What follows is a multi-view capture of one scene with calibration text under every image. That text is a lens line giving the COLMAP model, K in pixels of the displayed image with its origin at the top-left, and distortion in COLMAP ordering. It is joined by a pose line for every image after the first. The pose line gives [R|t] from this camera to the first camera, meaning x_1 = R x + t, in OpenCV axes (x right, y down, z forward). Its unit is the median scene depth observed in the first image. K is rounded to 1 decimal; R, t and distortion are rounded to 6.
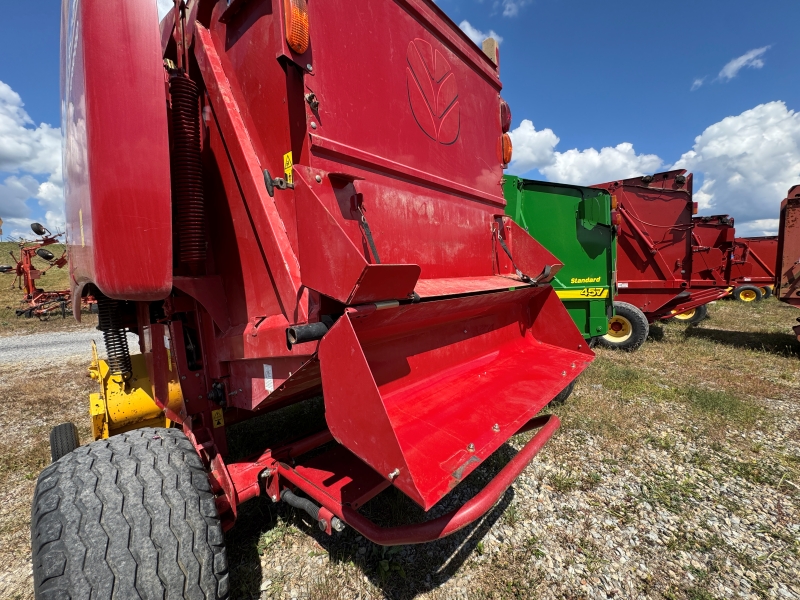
lens RADIAL K [[322.8, 0, 399.7], [0, 322.8, 298.6], [0, 0, 1]] dist [0.002821, 0.000752]
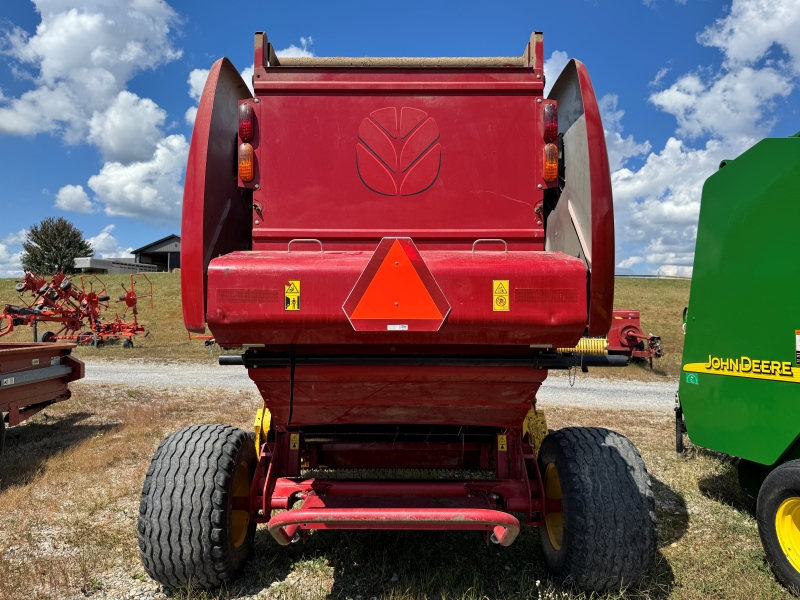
lens RADIAL K [[564.7, 0, 392.8], [0, 564.7, 296.3], [0, 0, 1]] dist [0.050814, -0.039553]
pose [[0.679852, 0.005130, -0.733331, 1.151415], [-0.077774, 0.994840, -0.065143, -0.039600], [0.729213, 0.101322, 0.676743, -0.158470]]
